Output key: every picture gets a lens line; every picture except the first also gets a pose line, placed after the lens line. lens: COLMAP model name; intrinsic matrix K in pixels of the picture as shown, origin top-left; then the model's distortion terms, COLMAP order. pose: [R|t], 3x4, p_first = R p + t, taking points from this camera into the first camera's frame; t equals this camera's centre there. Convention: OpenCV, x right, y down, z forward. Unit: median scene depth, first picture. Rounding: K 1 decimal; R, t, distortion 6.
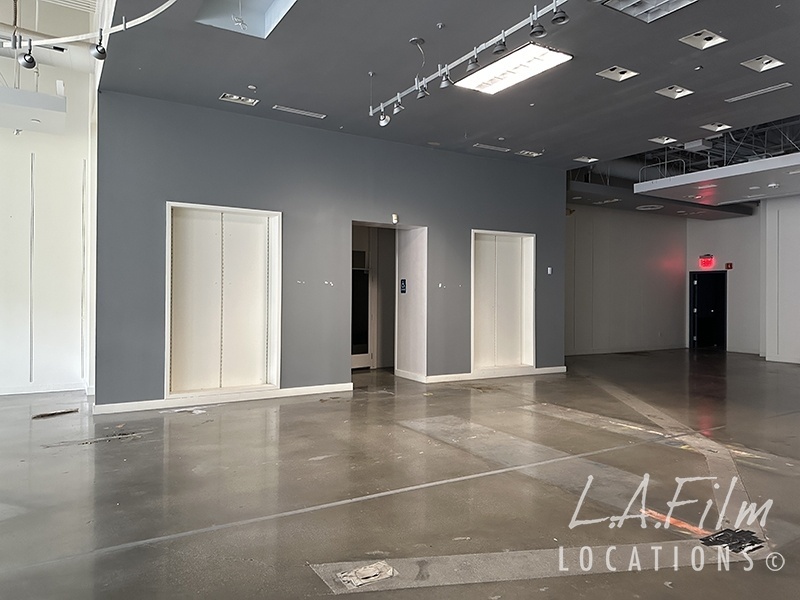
lens RADIAL K [[571.0, 0, 406.1], [0, 571.0, 299.5], [0, 0, 1]] dist [0.075829, -0.110762]
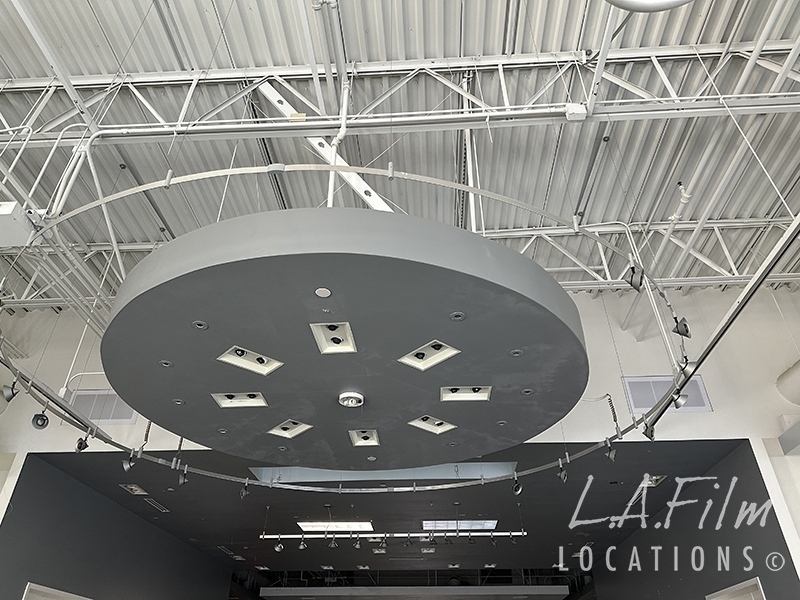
lens RADIAL K [[561.9, 0, 396.7], [0, 561.9, 293.6], [0, 0, 1]] dist [0.106125, -0.152731]
pose [[0.580391, 0.462927, 0.669959, -0.659899], [0.002244, 0.821791, -0.569784, -0.020072], [-0.814335, 0.332201, 0.475922, -0.043818]]
